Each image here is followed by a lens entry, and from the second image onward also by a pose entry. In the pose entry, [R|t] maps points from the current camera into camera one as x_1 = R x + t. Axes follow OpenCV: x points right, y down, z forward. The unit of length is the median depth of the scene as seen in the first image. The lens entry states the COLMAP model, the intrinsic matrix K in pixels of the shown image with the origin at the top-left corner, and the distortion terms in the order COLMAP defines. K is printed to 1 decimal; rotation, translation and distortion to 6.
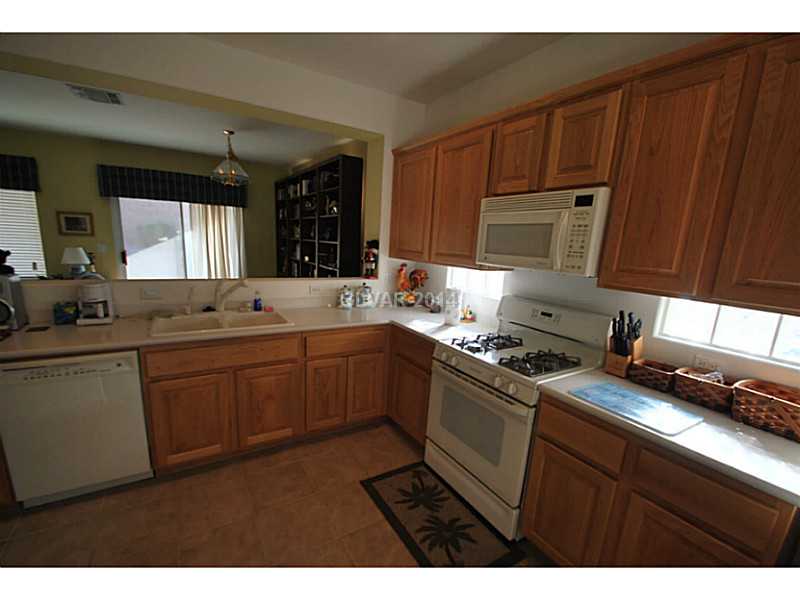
lens RADIAL K [[353.6, 0, 398.2], [0, 353.6, 307.8], [0, 0, 1]] dist [0.000731, -0.000049]
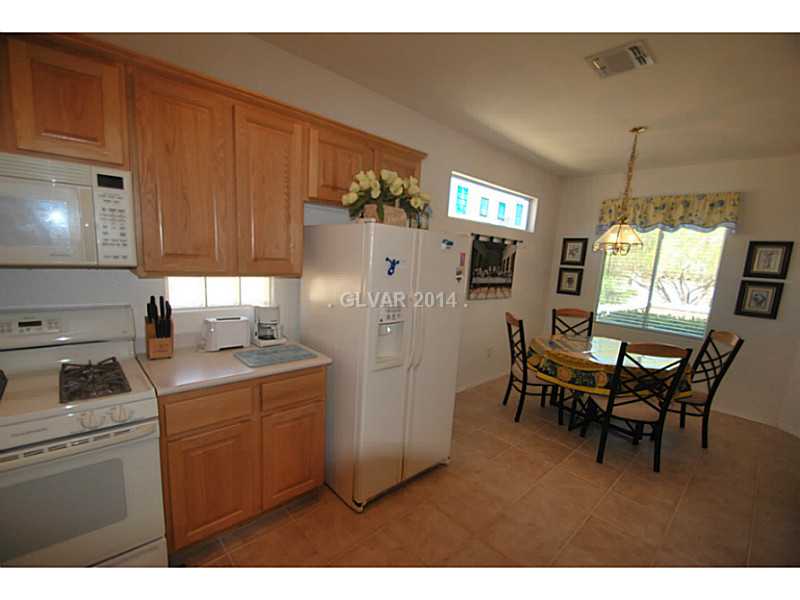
lens RADIAL K [[353.6, 0, 400.0], [0, 353.6, 302.9], [0, 0, 1]] dist [0.000731, -0.000049]
pose [[-0.188689, -0.200300, 0.961393, -0.501358], [0.112045, 0.968195, 0.223707, -0.122691], [-0.975624, 0.149931, -0.160245, 0.472498]]
